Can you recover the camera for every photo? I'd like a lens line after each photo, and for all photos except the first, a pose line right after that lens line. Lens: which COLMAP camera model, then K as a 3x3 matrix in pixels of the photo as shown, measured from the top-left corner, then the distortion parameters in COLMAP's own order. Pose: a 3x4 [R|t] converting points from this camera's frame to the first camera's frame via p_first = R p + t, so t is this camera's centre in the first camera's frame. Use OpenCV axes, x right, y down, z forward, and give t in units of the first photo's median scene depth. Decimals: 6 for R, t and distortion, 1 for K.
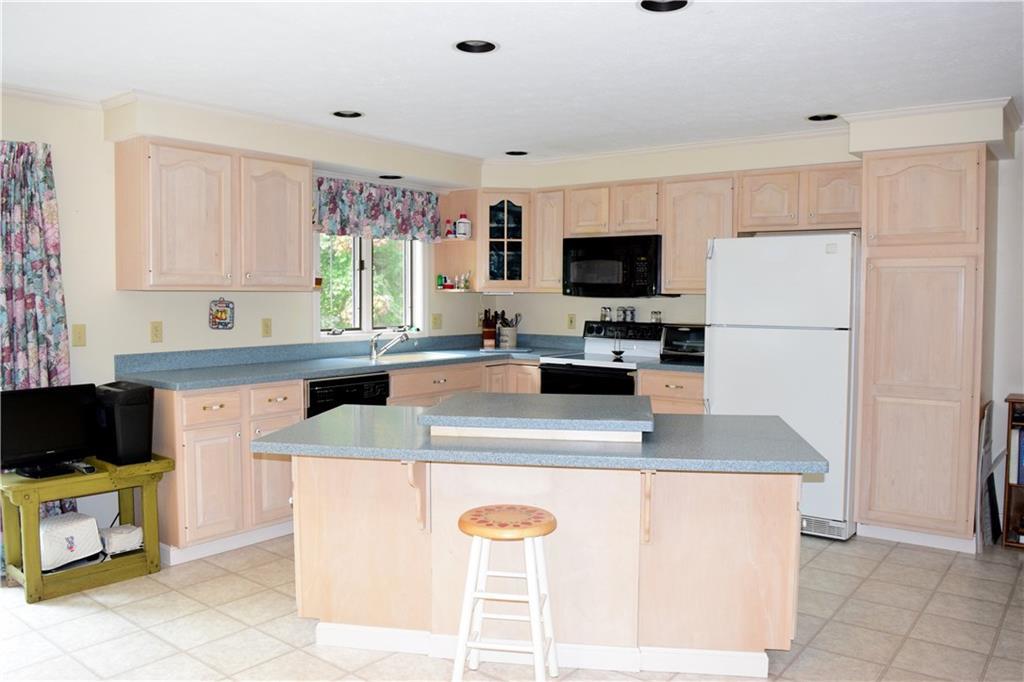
lens RADIAL K [[805.6, 0, 510.0], [0, 805.6, 338.8], [0, 0, 1]] dist [-0.082872, 0.006342]
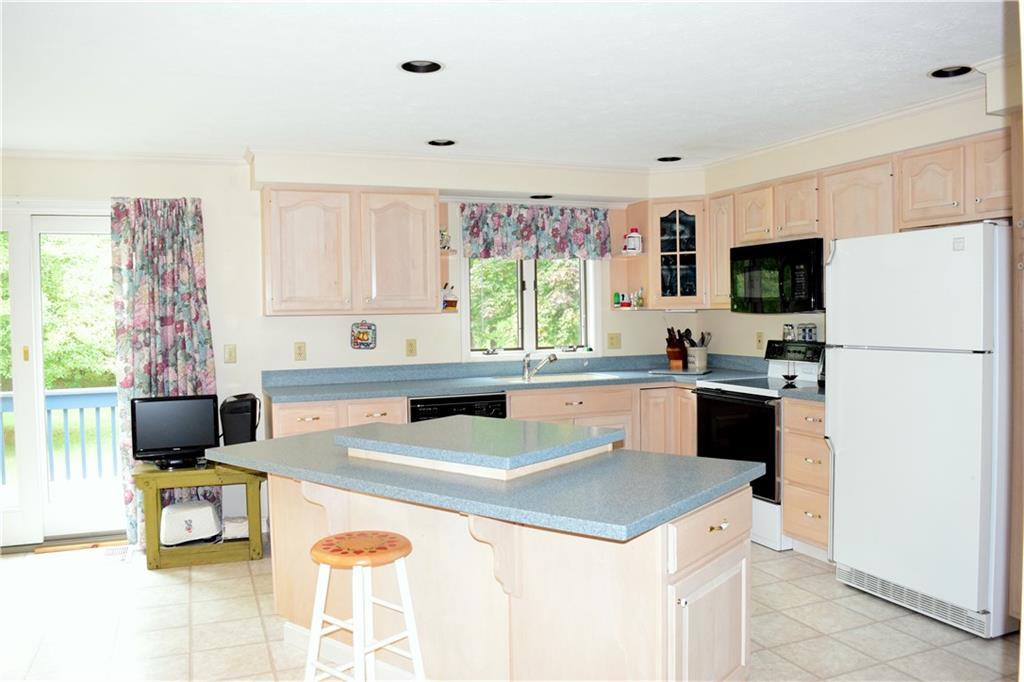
lens RADIAL K [[805.6, 0, 510.0], [0, 805.6, 338.8], [0, 0, 1]] dist [-0.082872, 0.006342]
pose [[0.864350, -0.002817, -0.502884, 0.337305], [-0.007668, 0.999794, -0.018780, -0.006179], [0.502833, 0.020089, 0.864150, 0.125507]]
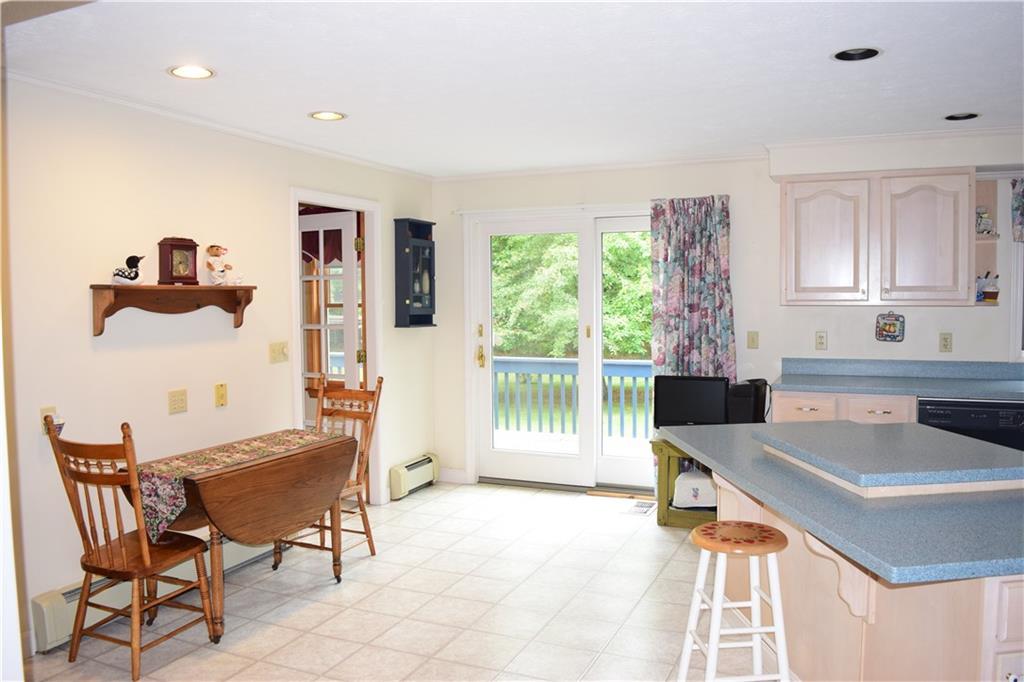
lens RADIAL K [[805.6, 0, 510.0], [0, 805.6, 338.8], [0, 0, 1]] dist [-0.082872, 0.006342]
pose [[0.241090, 0.046271, -0.969399, 0.475073], [-0.045584, 0.998300, 0.036314, -0.027524], [0.969432, 0.035434, 0.242789, 0.236907]]
